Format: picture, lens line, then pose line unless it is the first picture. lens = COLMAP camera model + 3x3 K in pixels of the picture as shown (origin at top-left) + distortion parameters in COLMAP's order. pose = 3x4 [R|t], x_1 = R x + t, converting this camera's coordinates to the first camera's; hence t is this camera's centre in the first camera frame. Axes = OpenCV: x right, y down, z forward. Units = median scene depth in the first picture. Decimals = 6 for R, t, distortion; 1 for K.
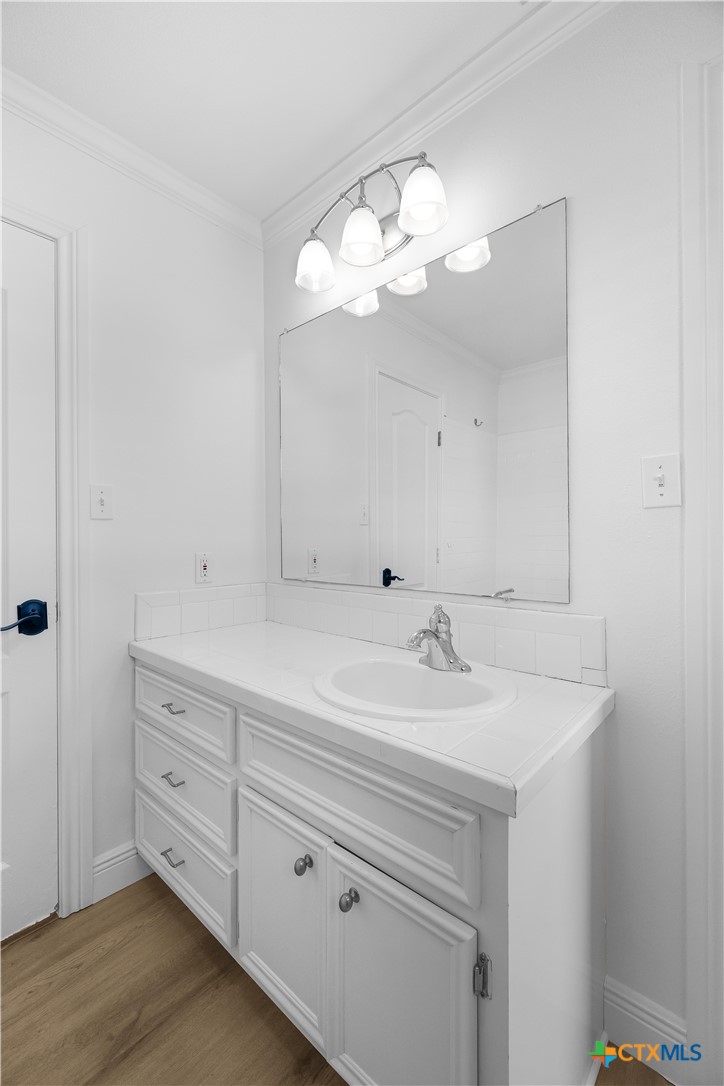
lens RADIAL K [[459.7, 0, 359.5], [0, 459.7, 542.1], [0, 0, 1]] dist [0.000581, -0.000121]
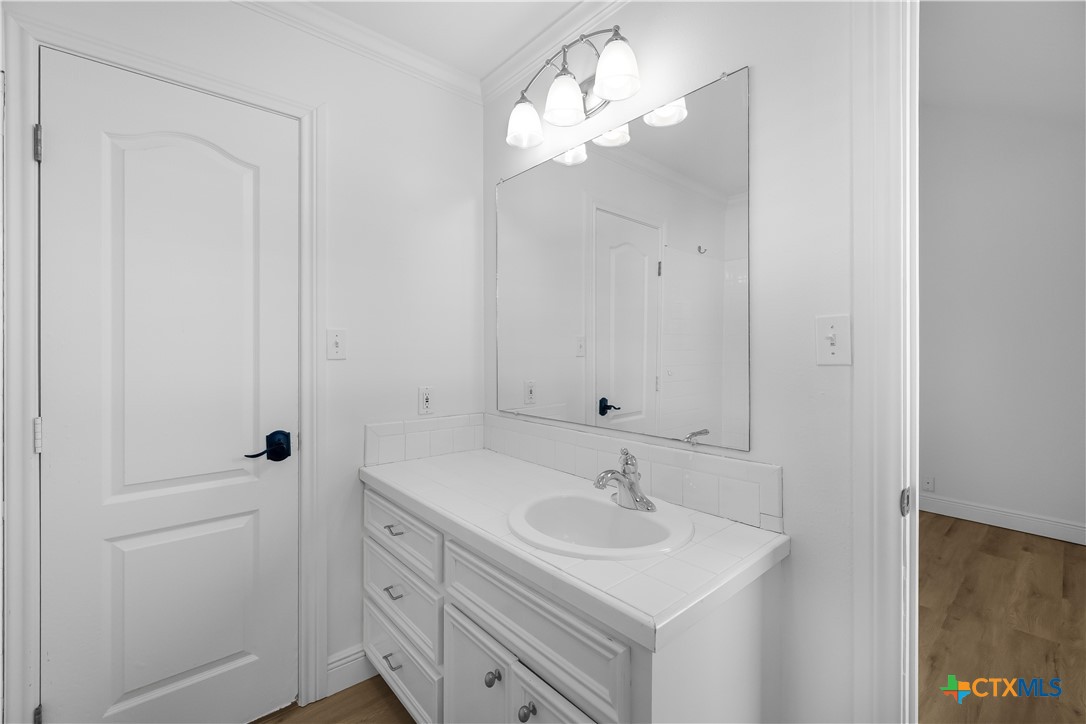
lens RADIAL K [[459.7, 0, 545.8], [0, 459.7, 358.0], [0, 0, 1]] dist [0.000581, -0.000121]
pose [[0.993855, 0.006791, -0.110484, 0.085352], [-0.006710, 0.999977, 0.001102, -0.061956], [0.110489, -0.000354, 0.993877, -0.078031]]
